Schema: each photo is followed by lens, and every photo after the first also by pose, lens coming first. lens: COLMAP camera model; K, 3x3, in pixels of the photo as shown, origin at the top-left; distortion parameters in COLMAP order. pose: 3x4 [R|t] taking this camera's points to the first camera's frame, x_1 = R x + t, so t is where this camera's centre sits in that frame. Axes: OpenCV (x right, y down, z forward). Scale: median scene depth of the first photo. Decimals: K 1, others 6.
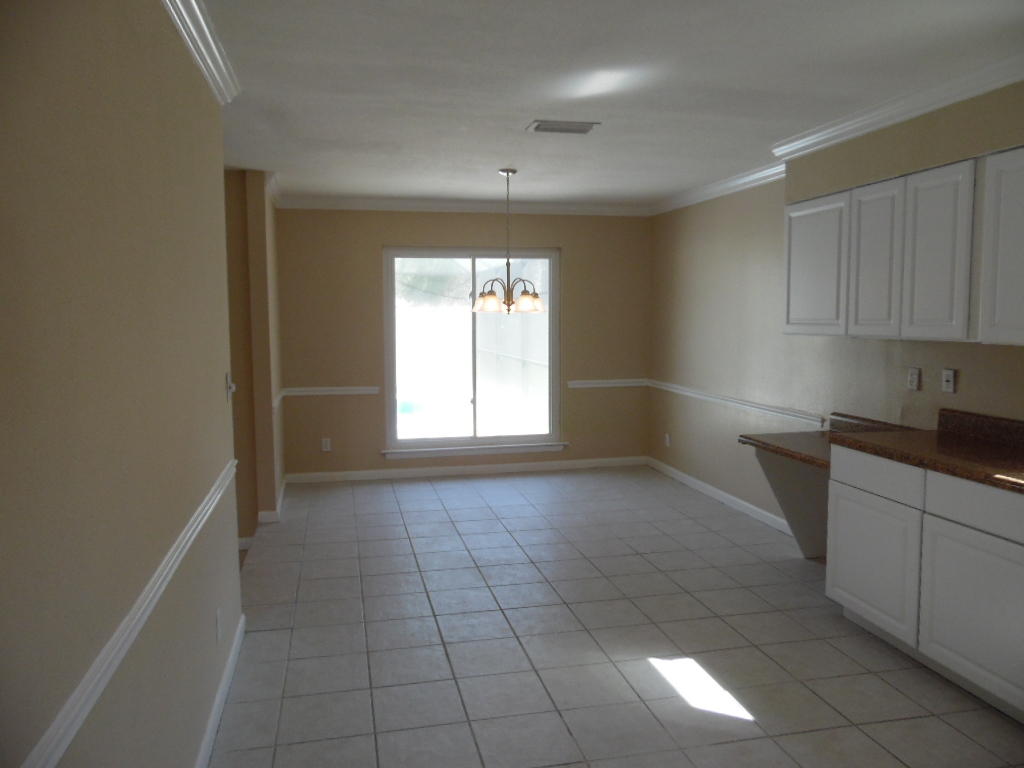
lens RADIAL K [[769.9, 0, 516.3], [0, 769.9, 381.9], [0, 0, 1]] dist [-0.031529, 0.073389]
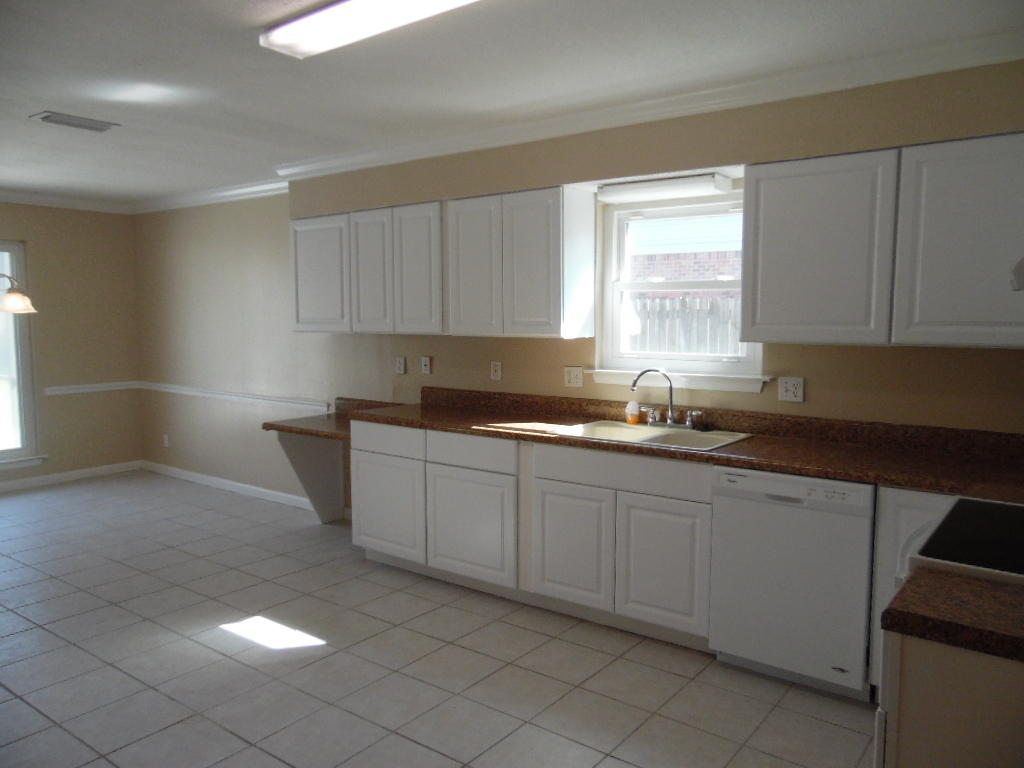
lens RADIAL K [[769.9, 0, 516.3], [0, 769.9, 381.9], [0, 0, 1]] dist [-0.031529, 0.073389]
pose [[0.765883, -0.052517, 0.640832, -0.160838], [0.054486, 0.998375, 0.016700, 0.013197], [-0.640668, 0.022126, 0.767499, -0.107598]]
